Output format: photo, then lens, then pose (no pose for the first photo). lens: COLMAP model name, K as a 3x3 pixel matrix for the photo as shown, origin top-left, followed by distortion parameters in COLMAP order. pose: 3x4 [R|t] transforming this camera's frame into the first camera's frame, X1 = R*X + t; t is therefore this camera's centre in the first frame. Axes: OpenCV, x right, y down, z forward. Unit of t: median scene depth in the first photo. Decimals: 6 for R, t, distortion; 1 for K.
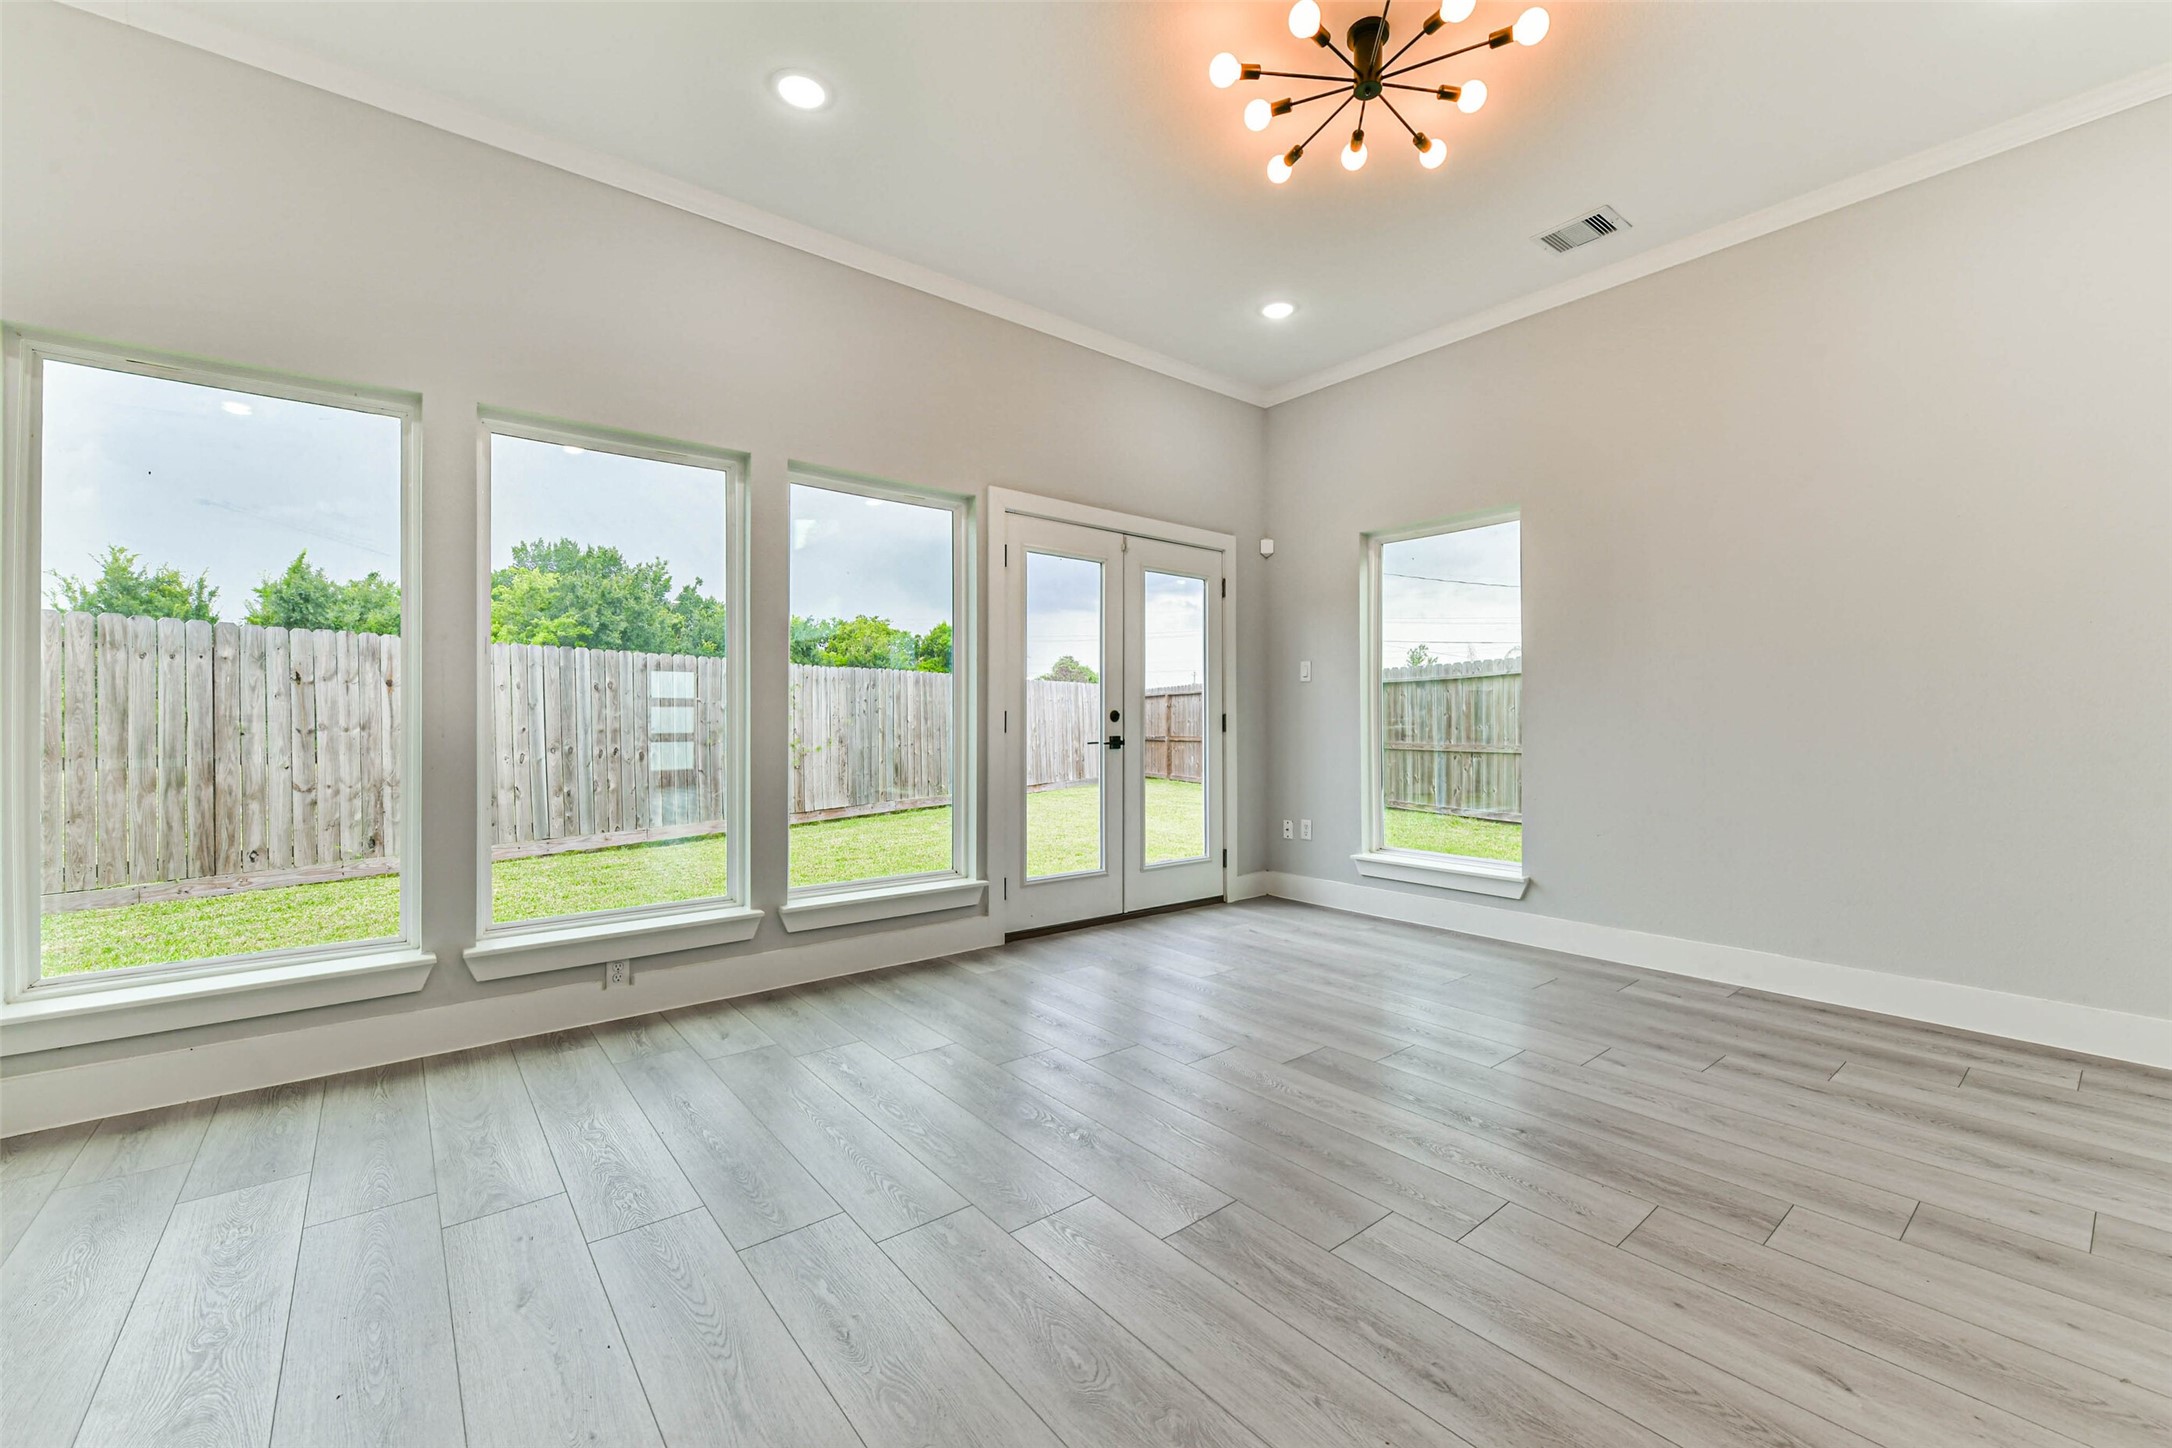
lens RADIAL K [[878.4, 0, 1093.6], [0, 878.4, 717.9], [0, 0, 1]] dist [0.000573, -0.000068]
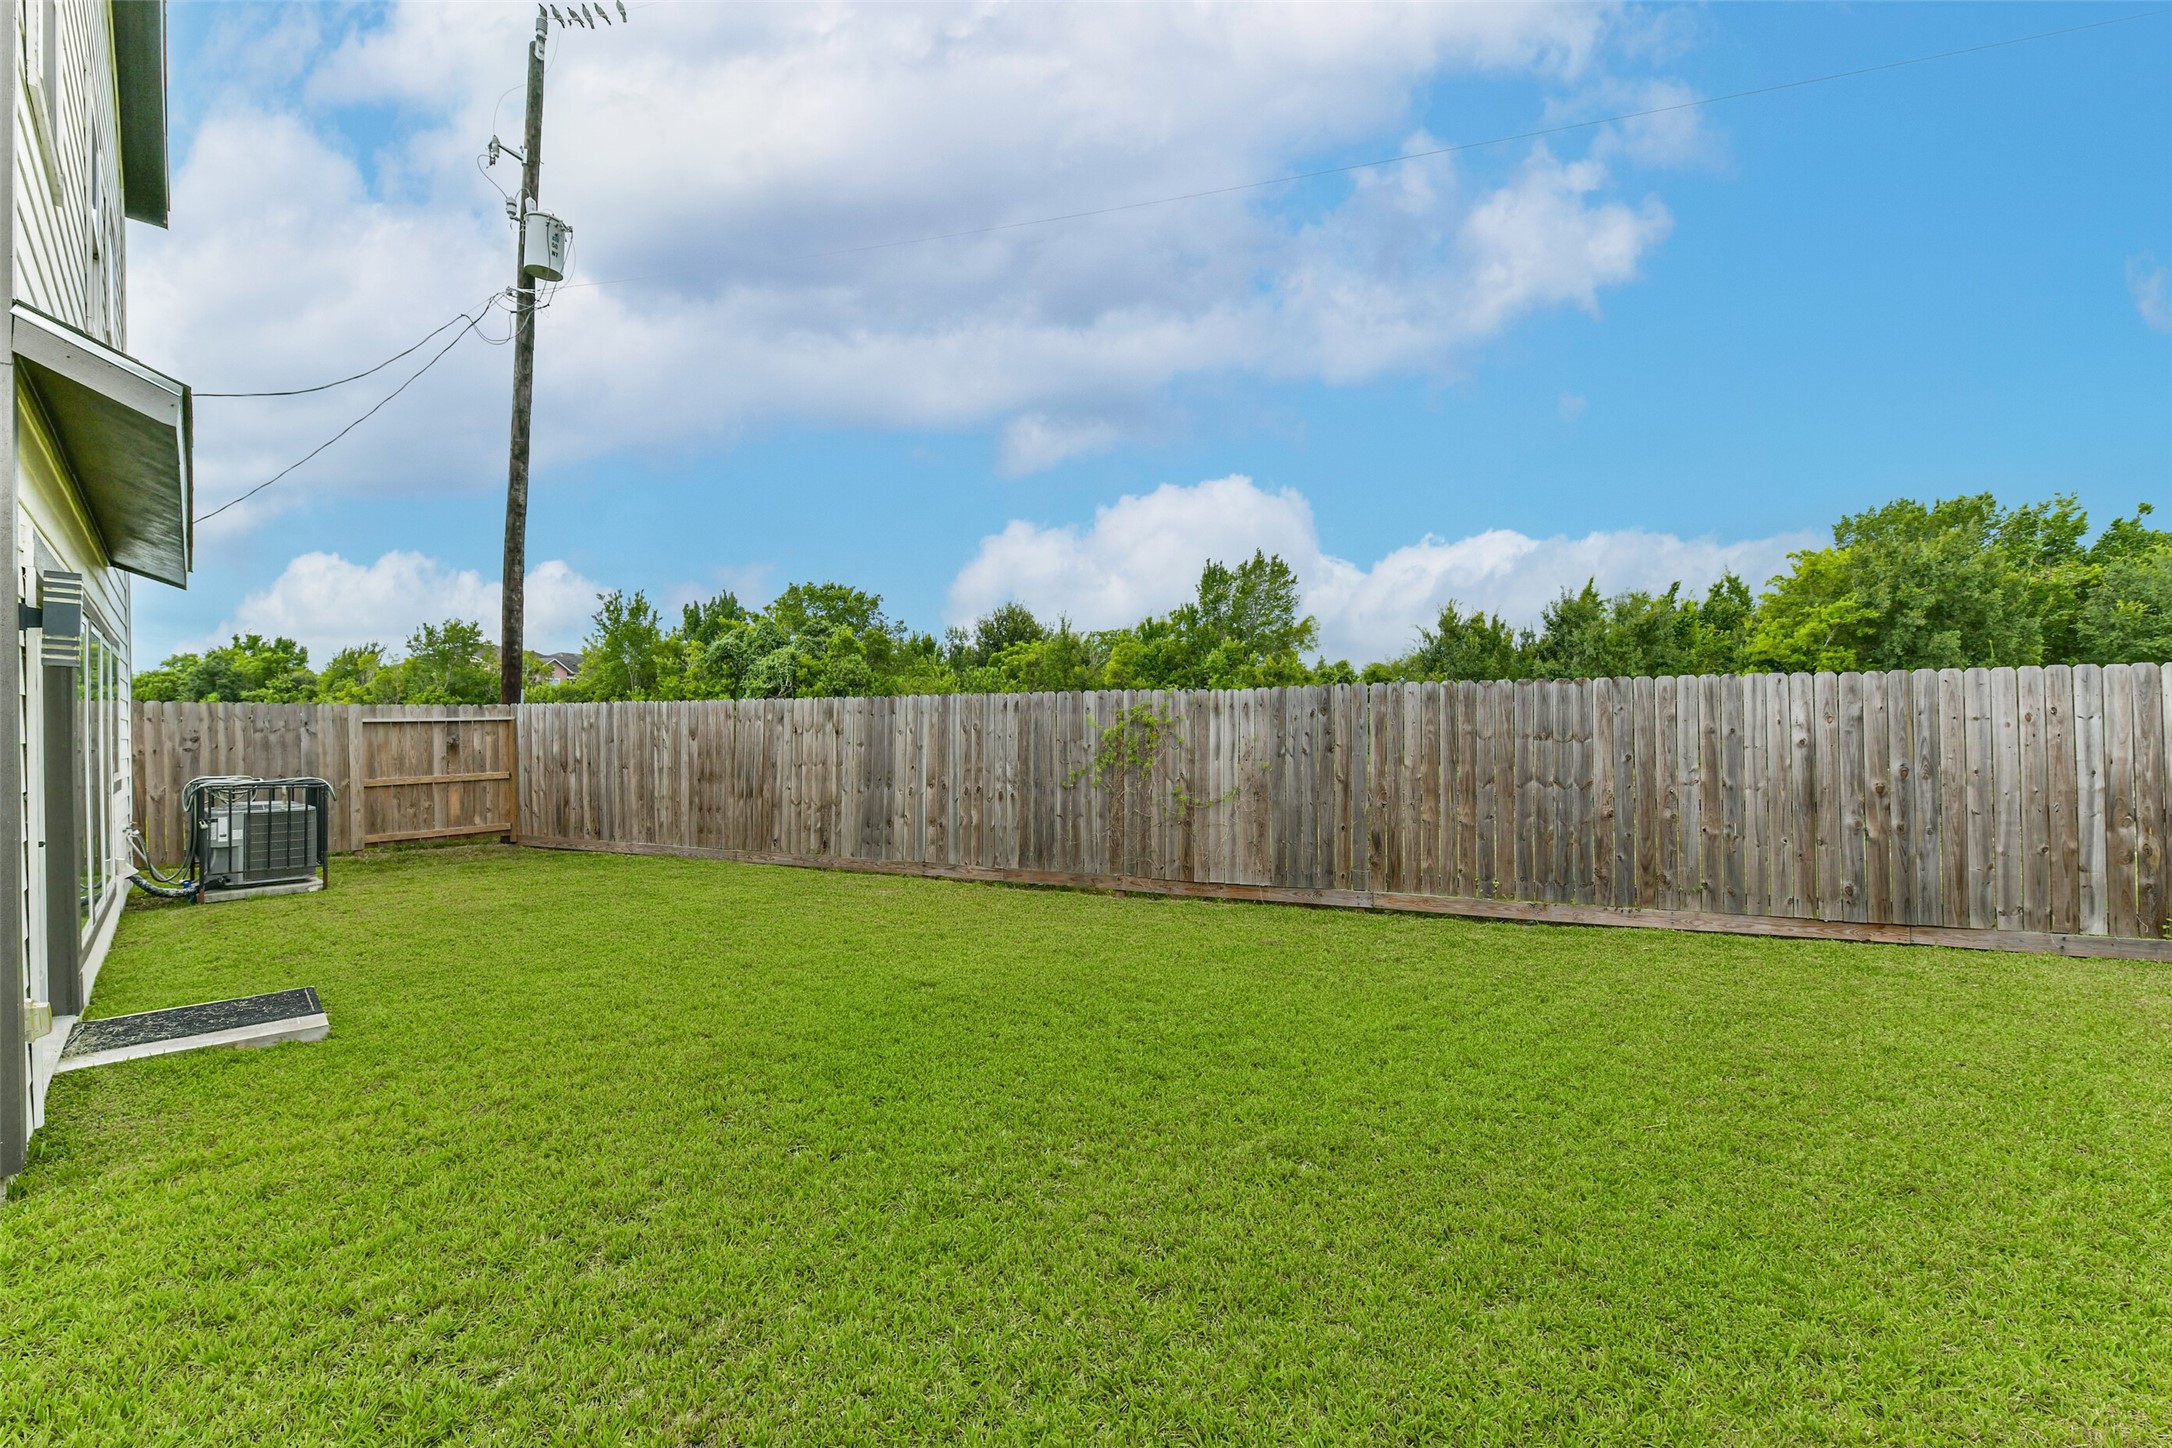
lens RADIAL K [[857.0, 0, 1086.0], [0, 857.0, 724.0], [0, 0, 1]] dist [-0.007748, -0.000139]
pose [[0.125868, -0.000762, -0.992047, 0.648871], [0.011549, 0.999933, 0.000697, -0.052834], [0.991980, -0.011545, 0.125868, 1.323404]]
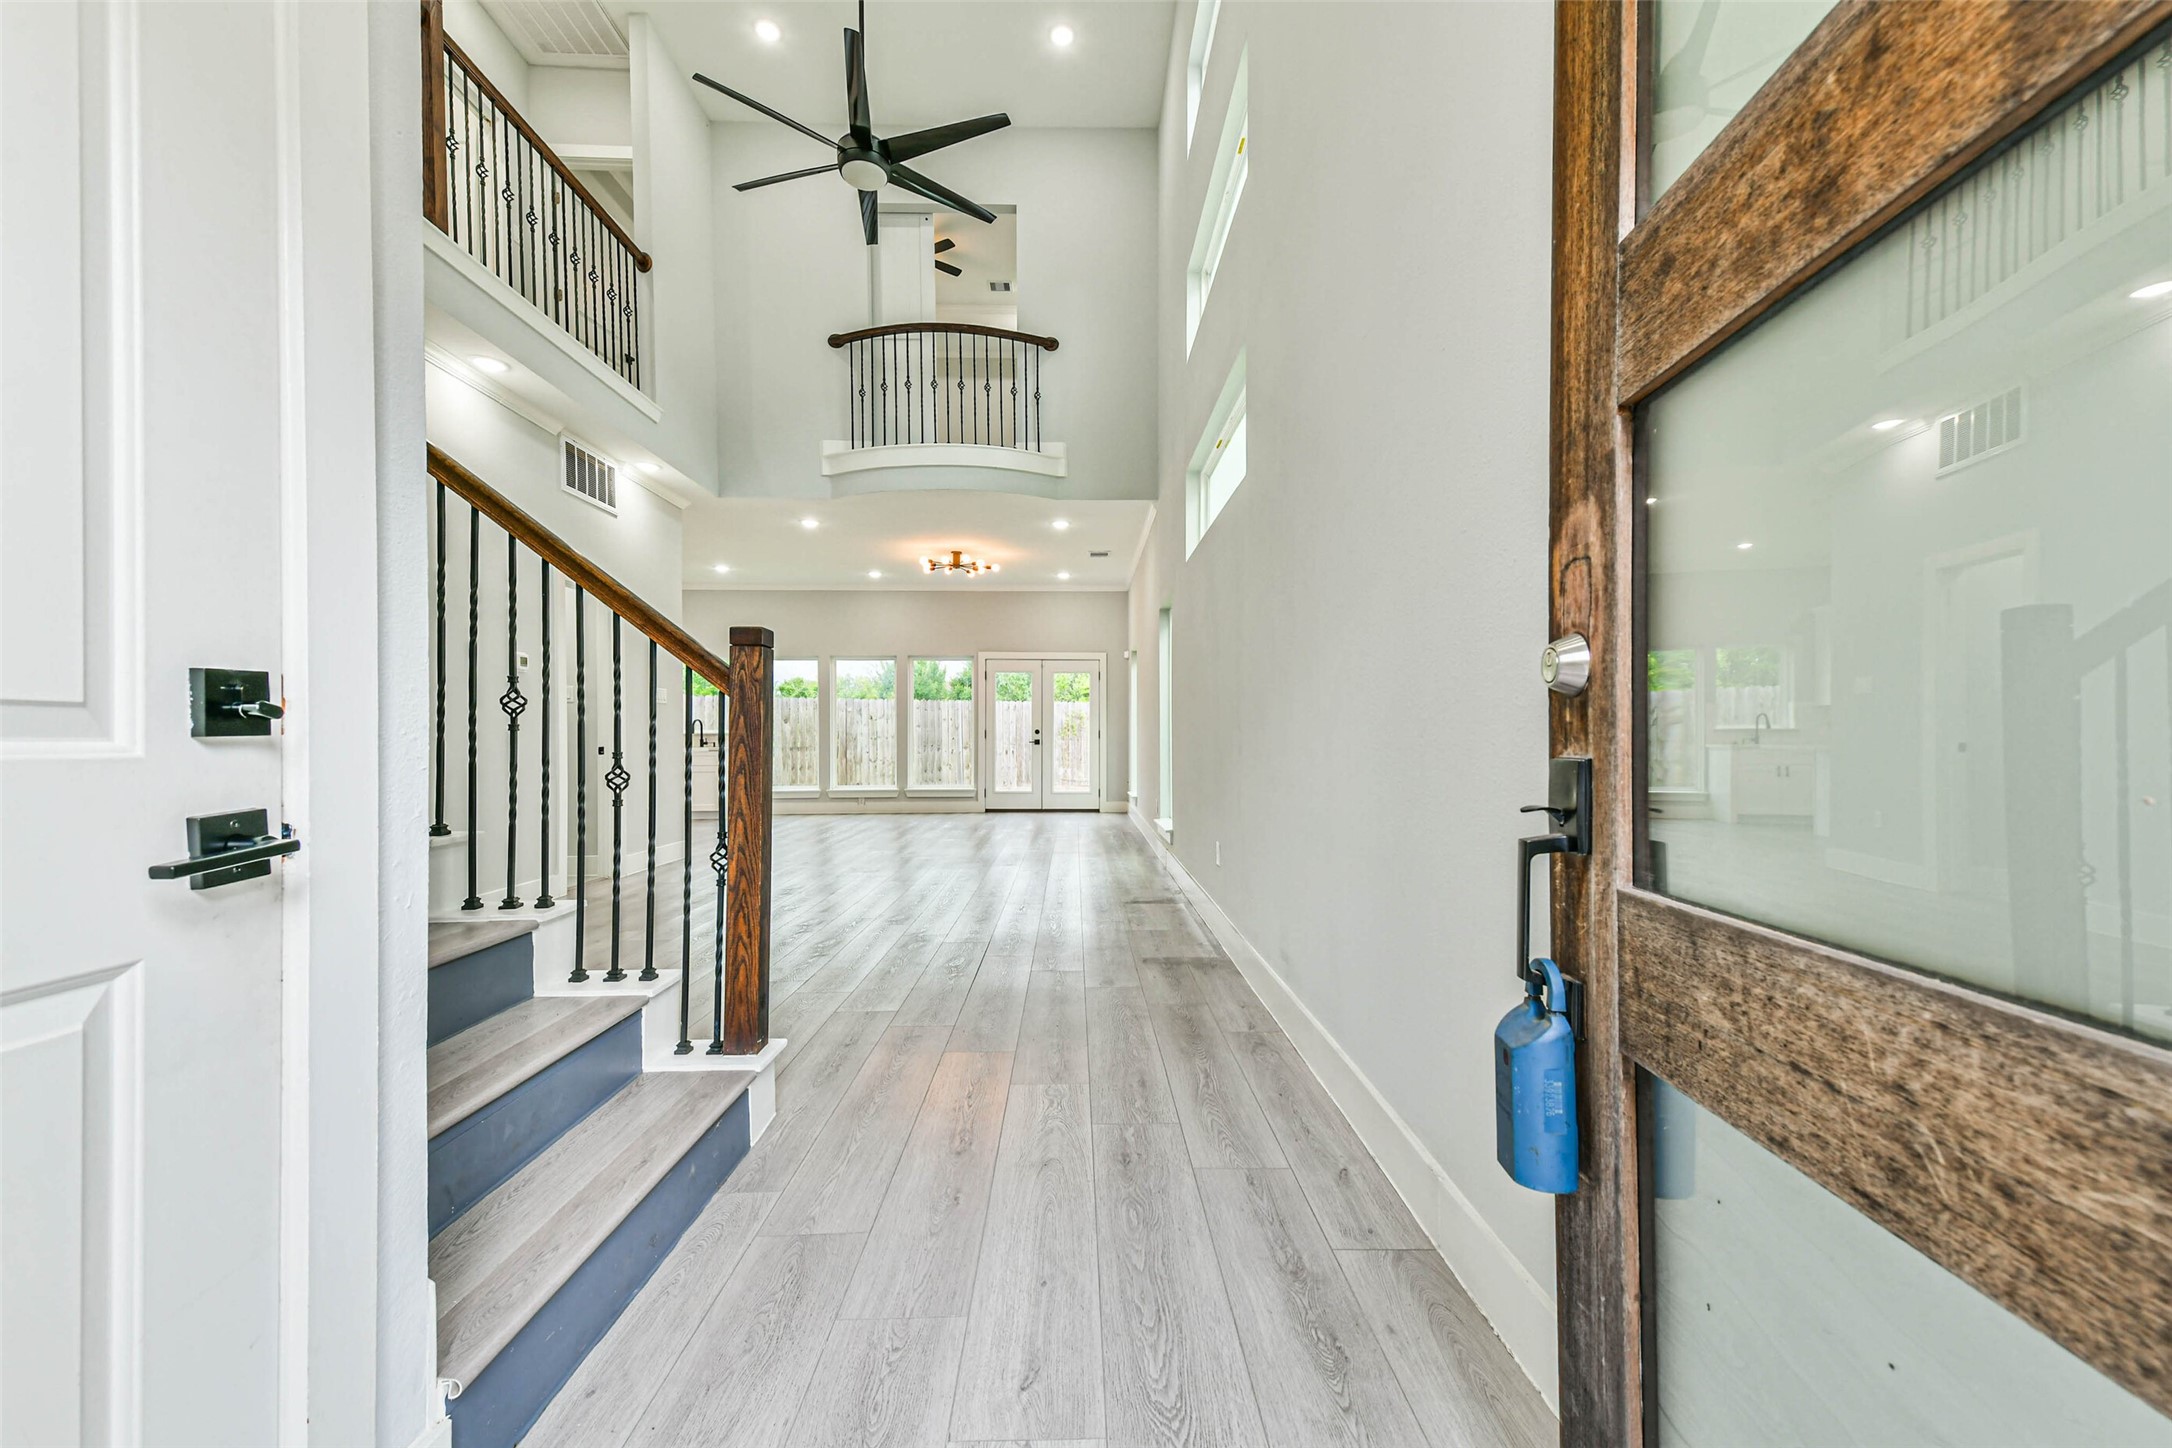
lens RADIAL K [[859.1, 0, 1083.9], [0, 859.1, 738.0], [0, 0, 1]] dist [0.101681, -0.000091]
pose [[0.784305, 0.000420, -0.620375, 1.173797], [0.002858, 0.999987, 0.004291, 0.004009], [0.620368, -0.005138, 0.784294, -0.615329]]
